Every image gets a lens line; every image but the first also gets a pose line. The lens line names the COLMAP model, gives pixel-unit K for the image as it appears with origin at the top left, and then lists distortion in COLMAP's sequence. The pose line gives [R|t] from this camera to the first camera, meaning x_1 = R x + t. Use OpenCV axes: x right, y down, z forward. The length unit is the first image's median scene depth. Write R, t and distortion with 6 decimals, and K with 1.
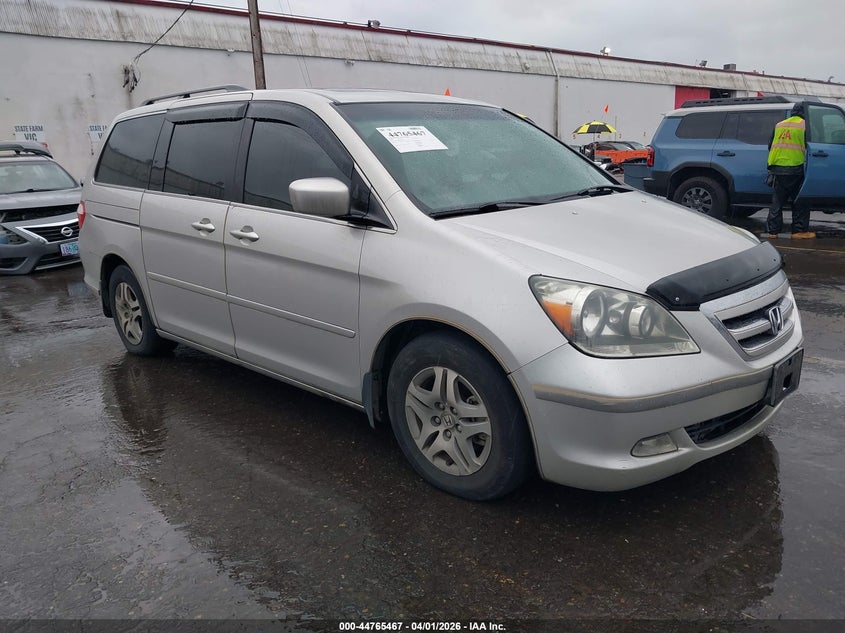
lens RADIAL K [[778.3, 0, 422.5], [0, 778.3, 316.5], [0, 0, 1]] dist [0.006266, 0.005856]
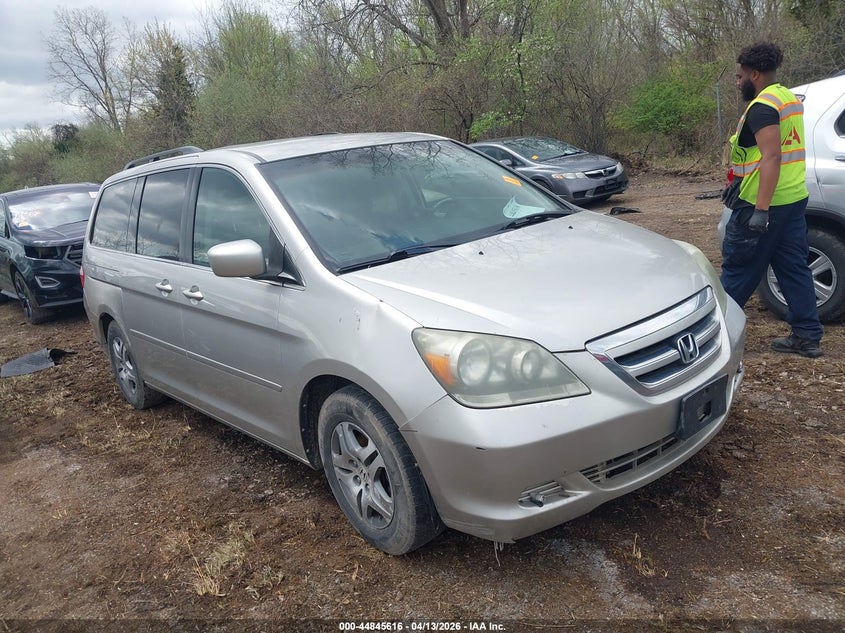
lens RADIAL K [[778.3, 0, 422.5], [0, 778.3, 316.5], [0, 0, 1]] dist [0.006266, 0.005856]
pose [[0.988736, -0.080330, -0.126286, 0.256456], [0.080088, 0.996763, -0.006999, -0.054858], [0.126439, -0.003194, 0.991969, 0.002923]]
